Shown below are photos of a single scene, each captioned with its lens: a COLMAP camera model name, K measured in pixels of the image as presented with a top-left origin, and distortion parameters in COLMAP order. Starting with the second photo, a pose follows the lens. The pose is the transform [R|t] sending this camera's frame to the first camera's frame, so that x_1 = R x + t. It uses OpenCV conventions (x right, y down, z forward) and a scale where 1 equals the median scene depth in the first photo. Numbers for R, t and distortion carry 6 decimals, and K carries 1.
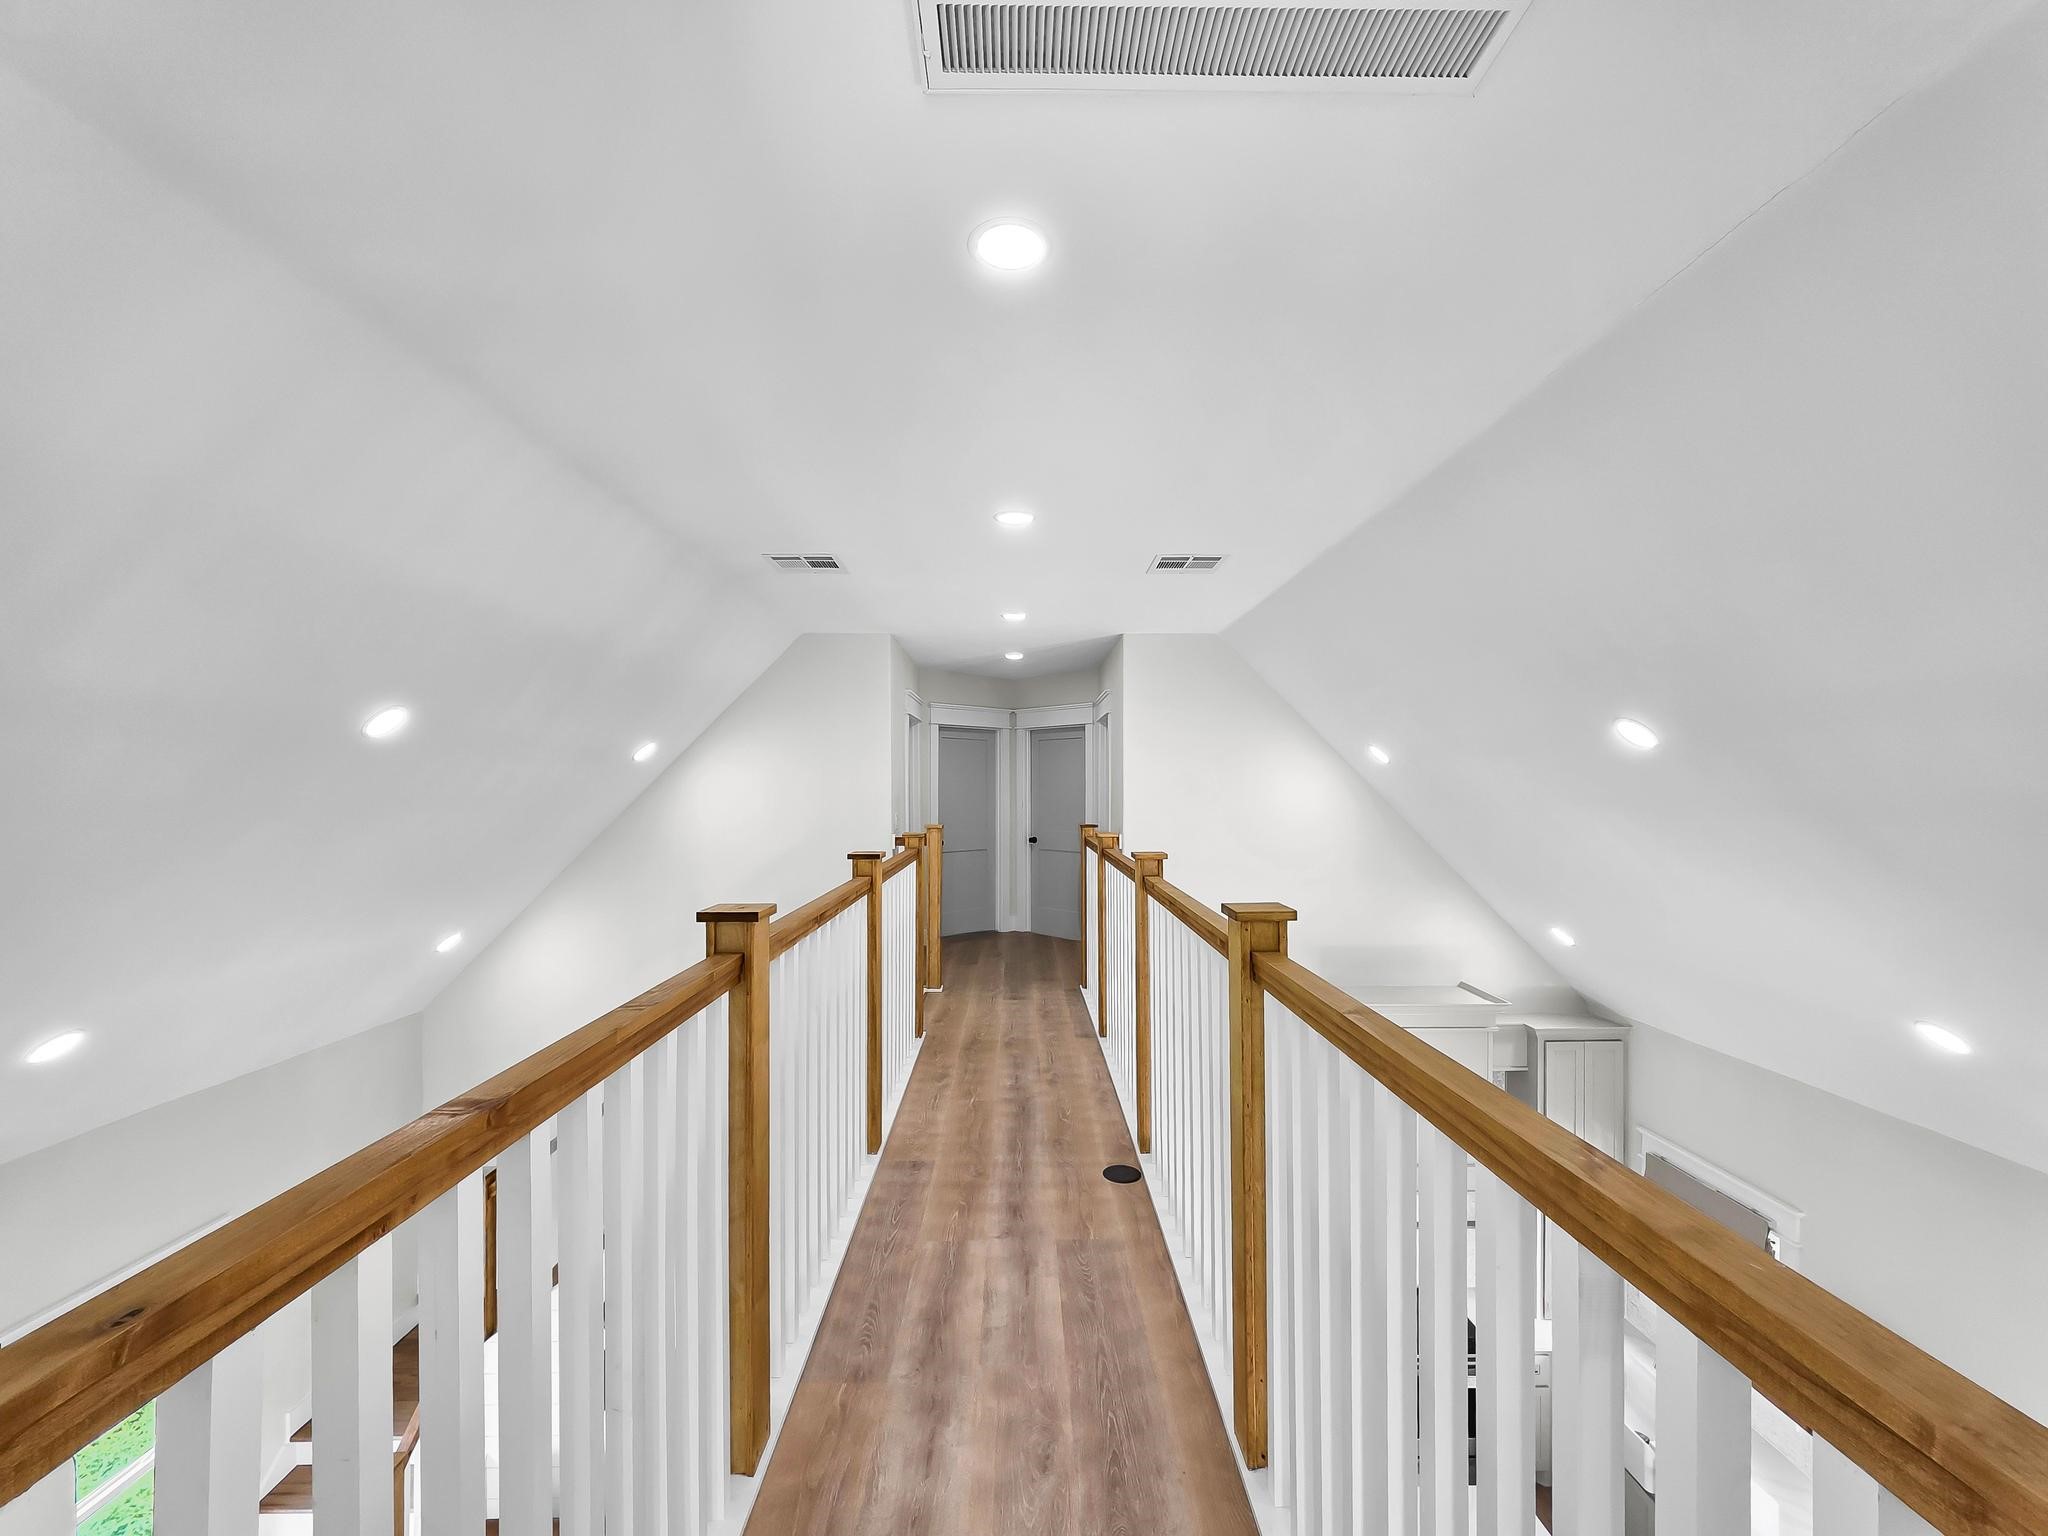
lens RADIAL K [[828.0, 0, 1033.3], [0, 828.0, 771.7], [0, 0, 1]] dist [0.001031, 0.000095]
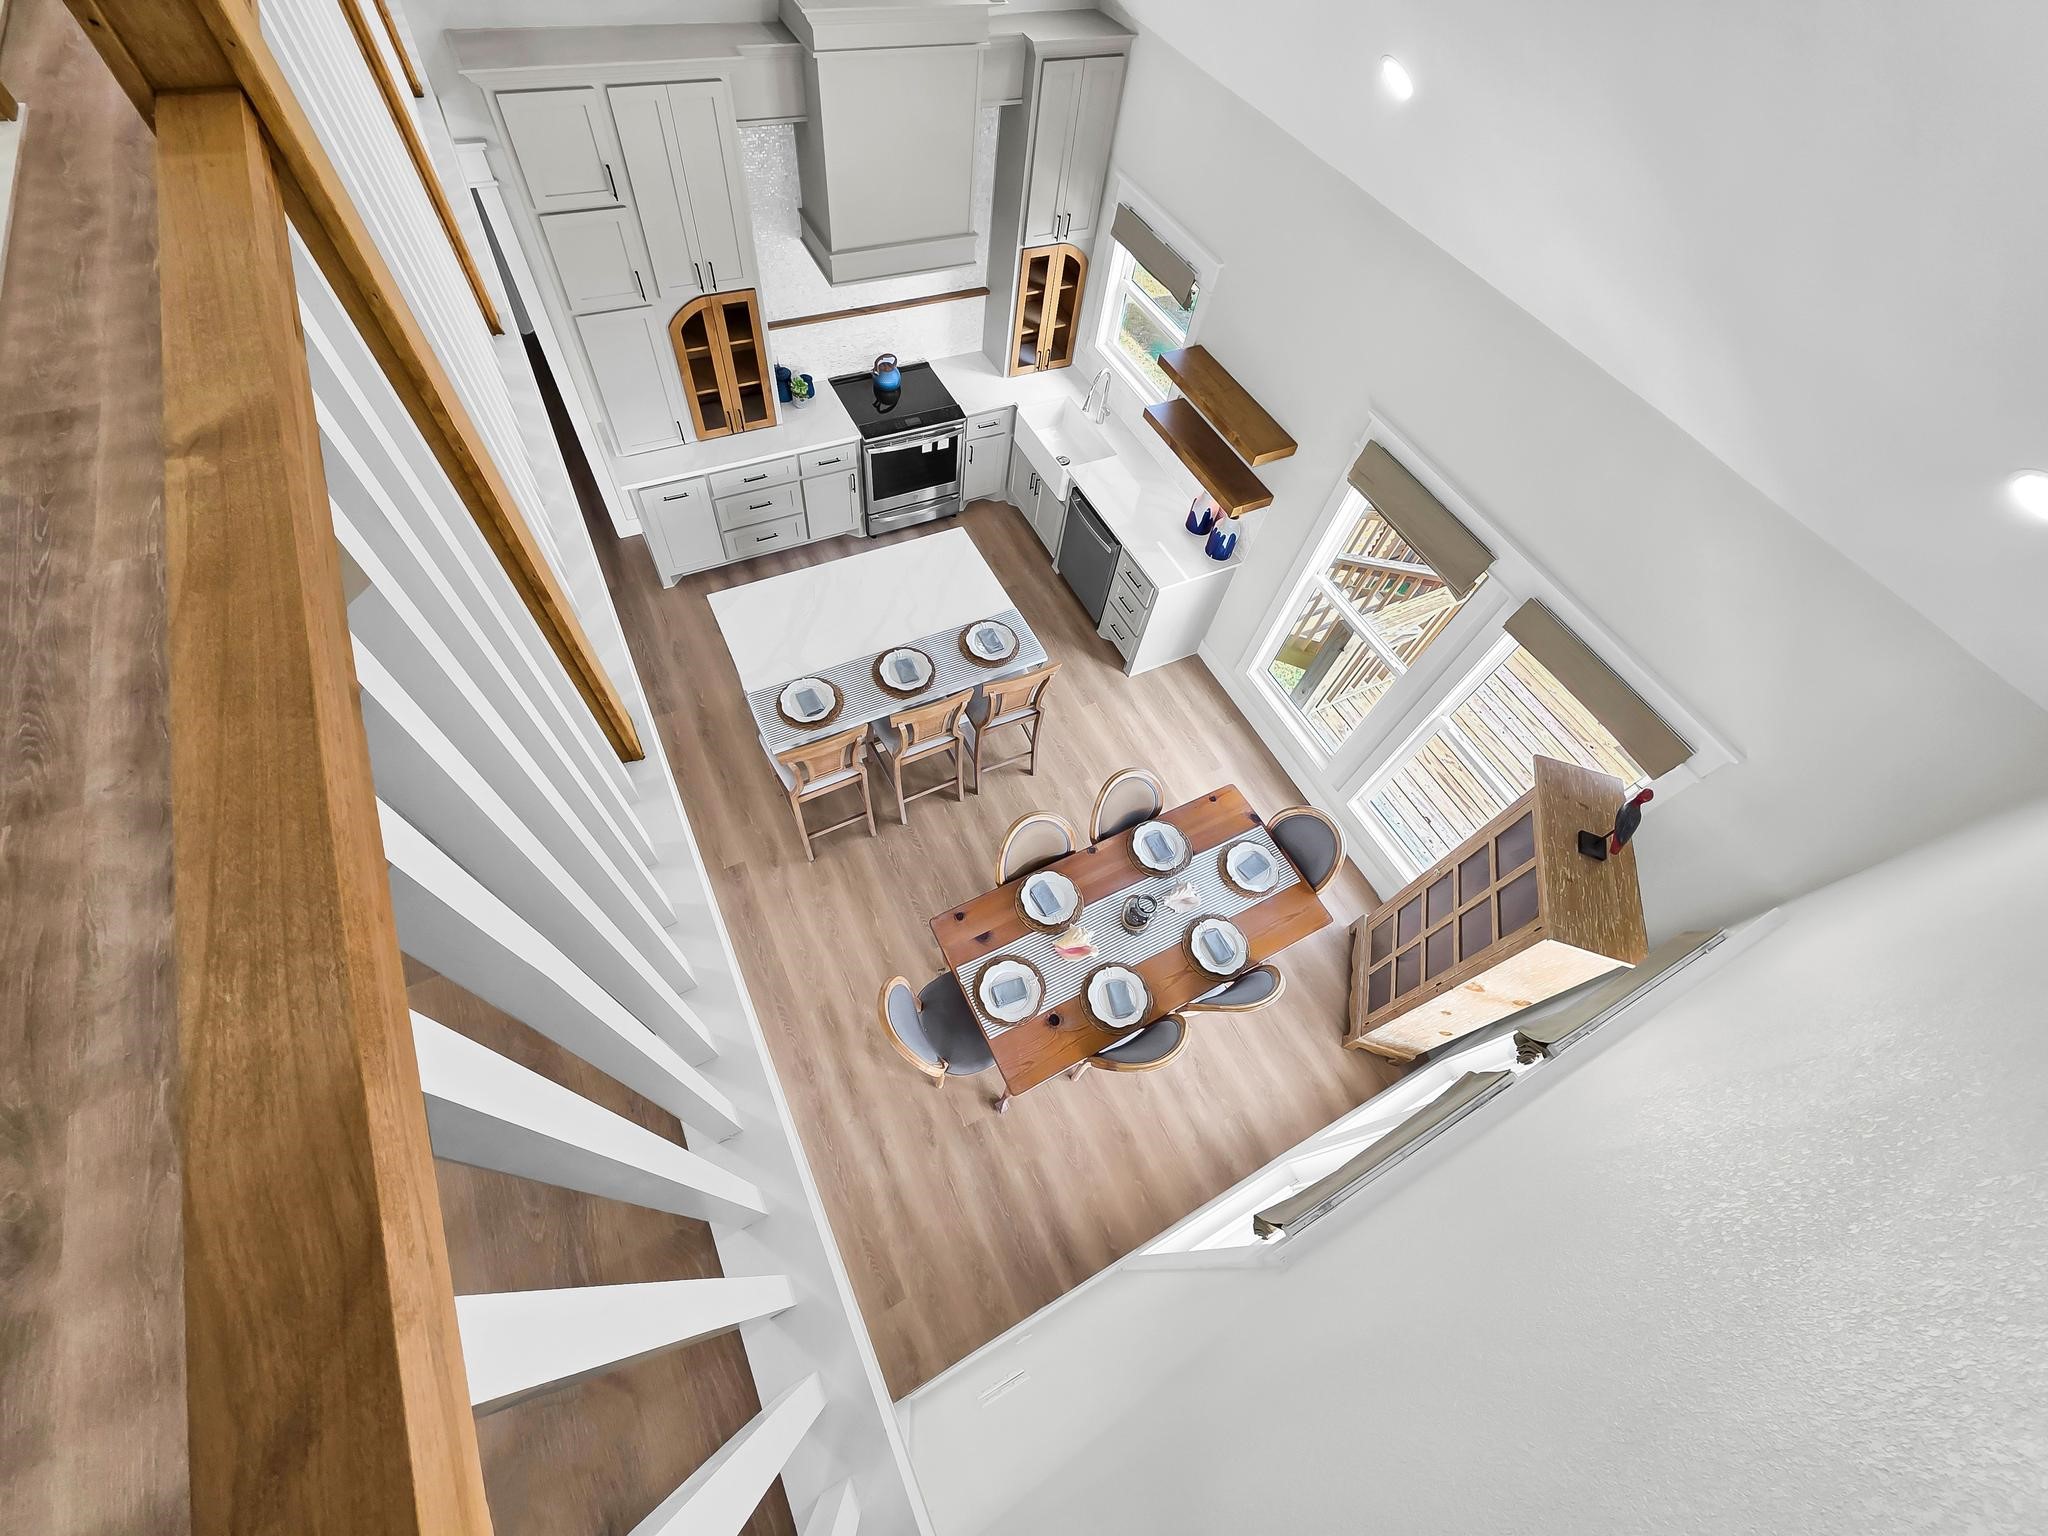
lens RADIAL K [[828.0, 0, 1033.3], [0, 828.0, 771.7], [0, 0, 1]] dist [0.001031, 0.000095]
pose [[0.885031, -0.328114, 0.330245, 0.203941], [-0.124039, 0.517543, 0.846619, -0.000335], [-0.448704, -0.790247, 0.417342, 0.208655]]
